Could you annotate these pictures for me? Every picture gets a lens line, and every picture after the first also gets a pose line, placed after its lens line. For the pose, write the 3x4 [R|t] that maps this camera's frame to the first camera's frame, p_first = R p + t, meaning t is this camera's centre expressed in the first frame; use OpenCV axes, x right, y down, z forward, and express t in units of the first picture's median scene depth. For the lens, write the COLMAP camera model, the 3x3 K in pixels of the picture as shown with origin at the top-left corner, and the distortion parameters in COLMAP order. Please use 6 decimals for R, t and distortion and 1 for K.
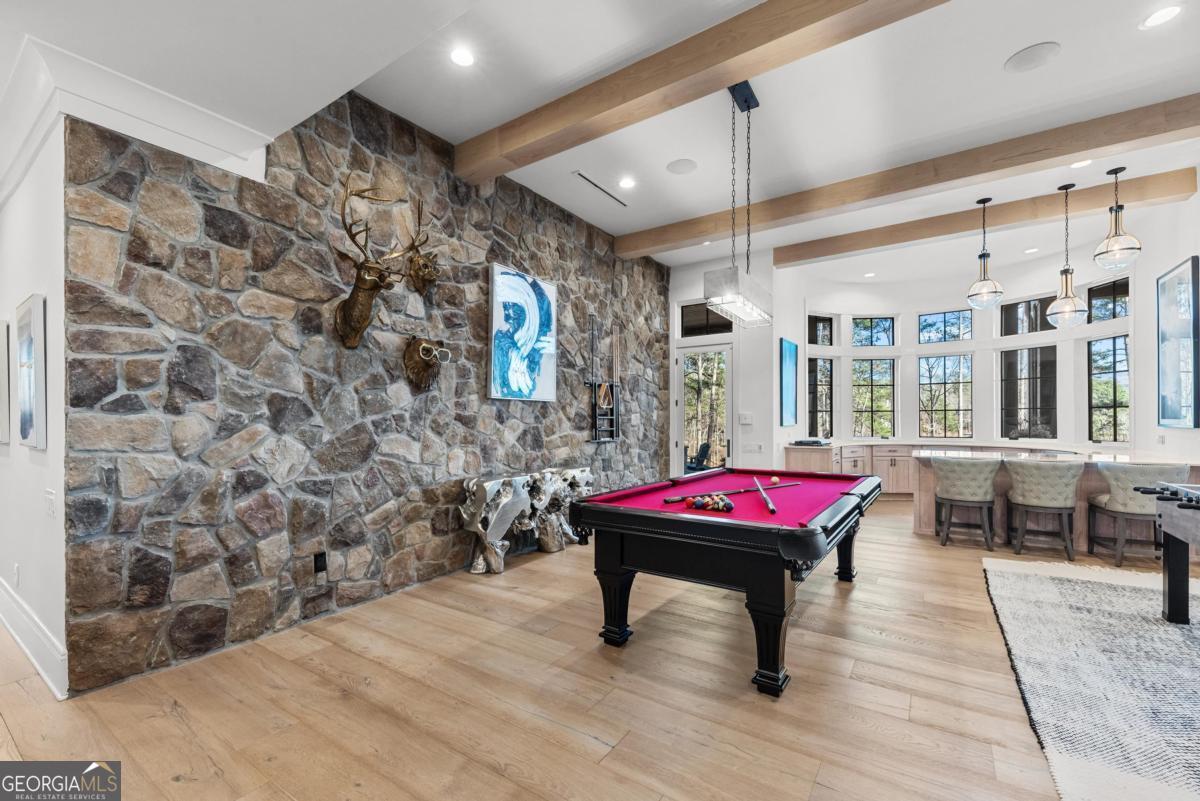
lens RADIAL K [[496.2, 0, 599.5], [0, 496.2, 418.6], [0, 0, 1]] dist [0.017234, -0.009558]
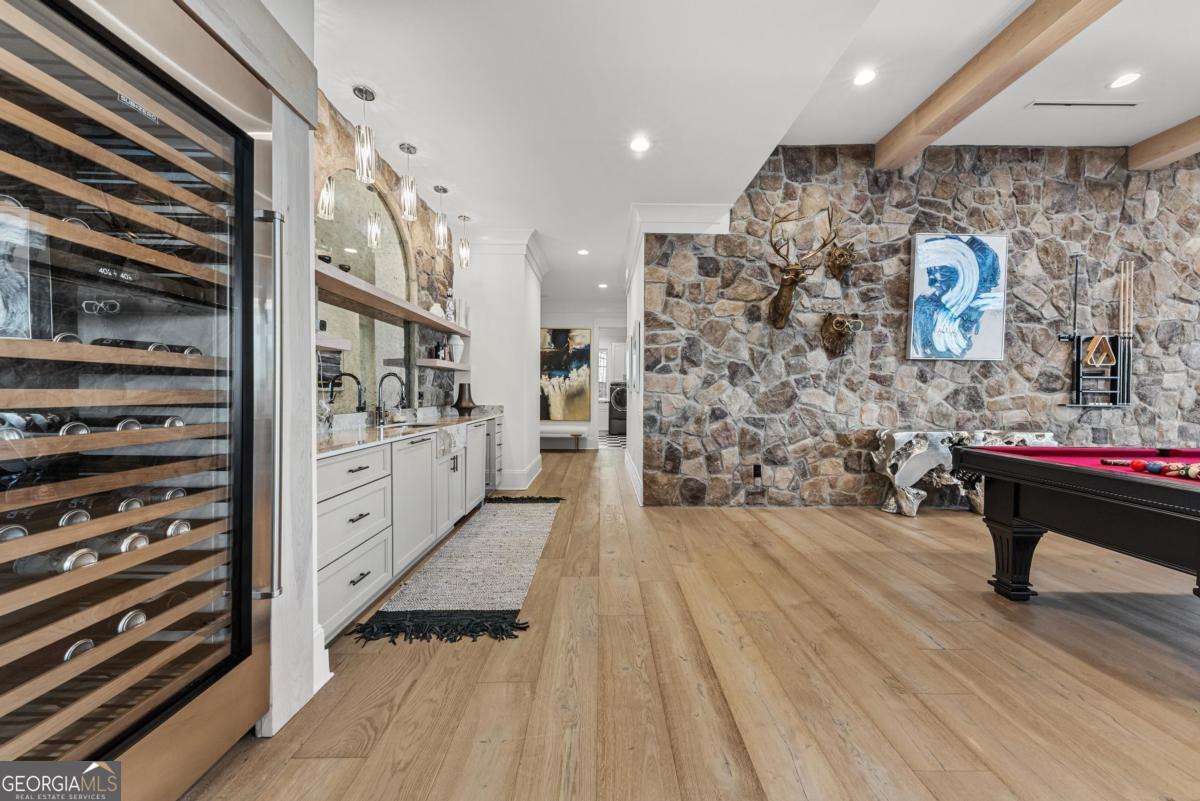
lens RADIAL K [[413.8, 0, 600.0], [0, 413.8, 400.5], [0, 0, 1]] dist [0.000073, -0.000190]
pose [[0.558469, 0.023291, -0.829199, 0.211808], [-0.005844, 0.999691, 0.024144, 0.042599], [0.829505, -0.008638, 0.558432, -0.104393]]
